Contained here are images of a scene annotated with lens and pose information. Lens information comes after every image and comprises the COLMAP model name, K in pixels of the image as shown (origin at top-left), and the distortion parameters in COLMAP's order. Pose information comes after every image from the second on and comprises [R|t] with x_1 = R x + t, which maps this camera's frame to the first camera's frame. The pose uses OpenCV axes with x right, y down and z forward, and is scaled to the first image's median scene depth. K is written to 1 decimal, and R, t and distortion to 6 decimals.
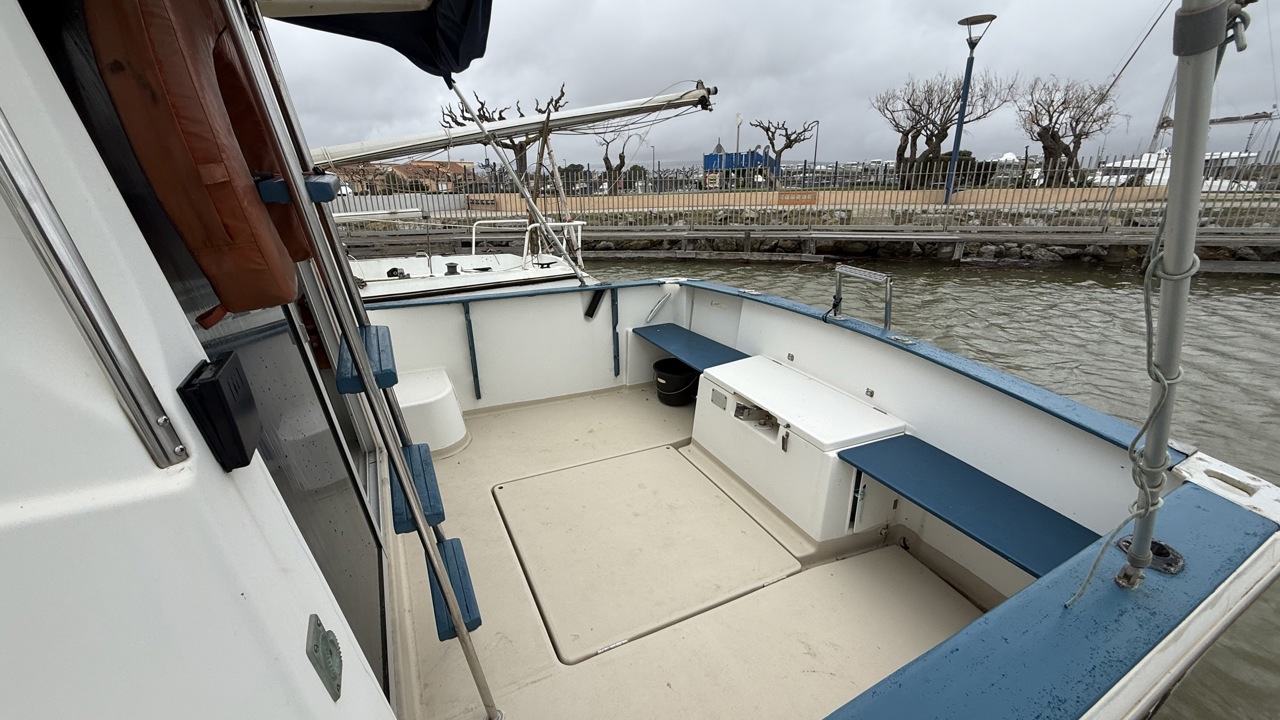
lens RADIAL K [[518.1, 0, 643.3], [0, 518.1, 364.1], [0, 0, 1]] dist [0.000649, -0.000356]
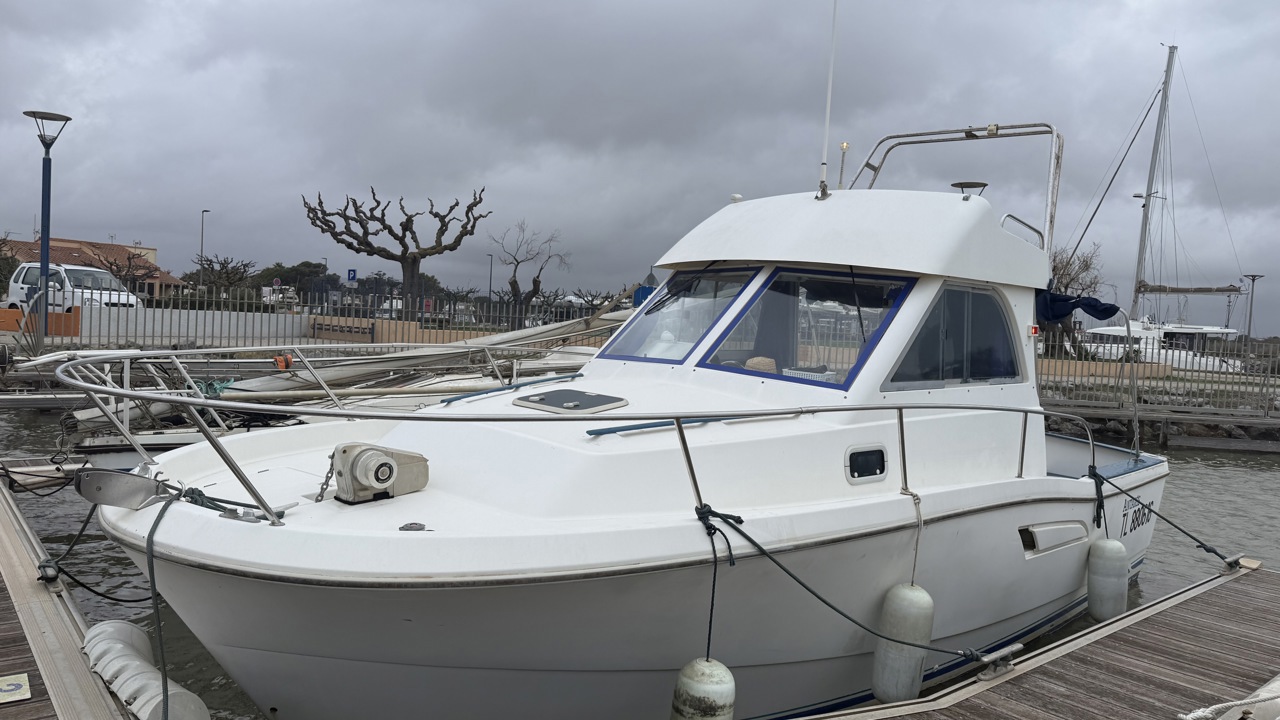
lens RADIAL K [[925.5, 0, 640.0], [0, 925.5, 360.0], [0, 0, 1]] dist [0.062501, -0.135728]
pose [[0.964093, 0.057385, 0.259289, -0.420553], [0.016514, 0.961529, -0.274205, 0.118208], [-0.265049, 0.268642, 0.926056, -0.387442]]
